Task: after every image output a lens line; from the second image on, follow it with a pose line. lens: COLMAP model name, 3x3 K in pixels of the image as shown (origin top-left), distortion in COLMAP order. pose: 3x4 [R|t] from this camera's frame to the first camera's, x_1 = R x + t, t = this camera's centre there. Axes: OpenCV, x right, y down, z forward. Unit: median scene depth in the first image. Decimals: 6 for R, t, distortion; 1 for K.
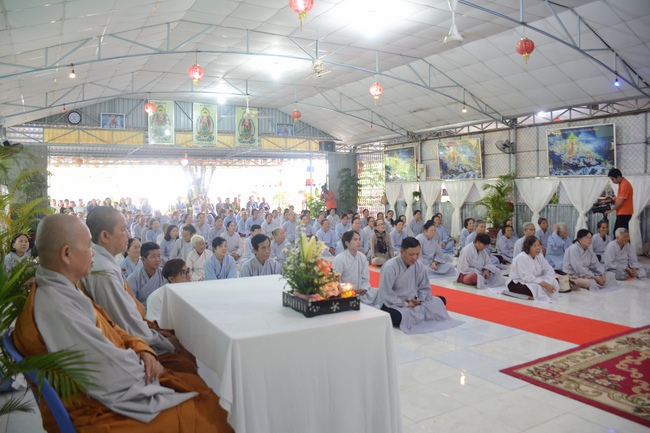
lens RADIAL K [[503.8, 0, 321.3], [0, 503.8, 219.0], [0, 0, 1]] dist [-0.154620, 0.097459]
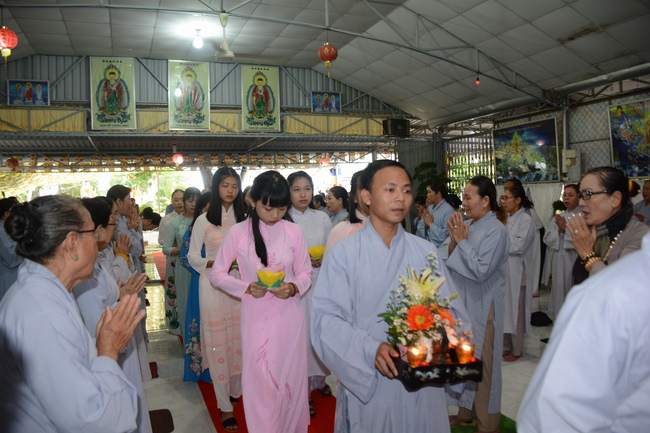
lens RADIAL K [[503.8, 0, 323.9], [0, 503.8, 217.6], [0, 0, 1]] dist [-0.154620, 0.097459]
pose [[0.989295, -0.012375, -0.145405, 0.015175], [0.011303, 0.999903, -0.008194, -0.040092], [0.145492, 0.006463, 0.989338, 0.494248]]
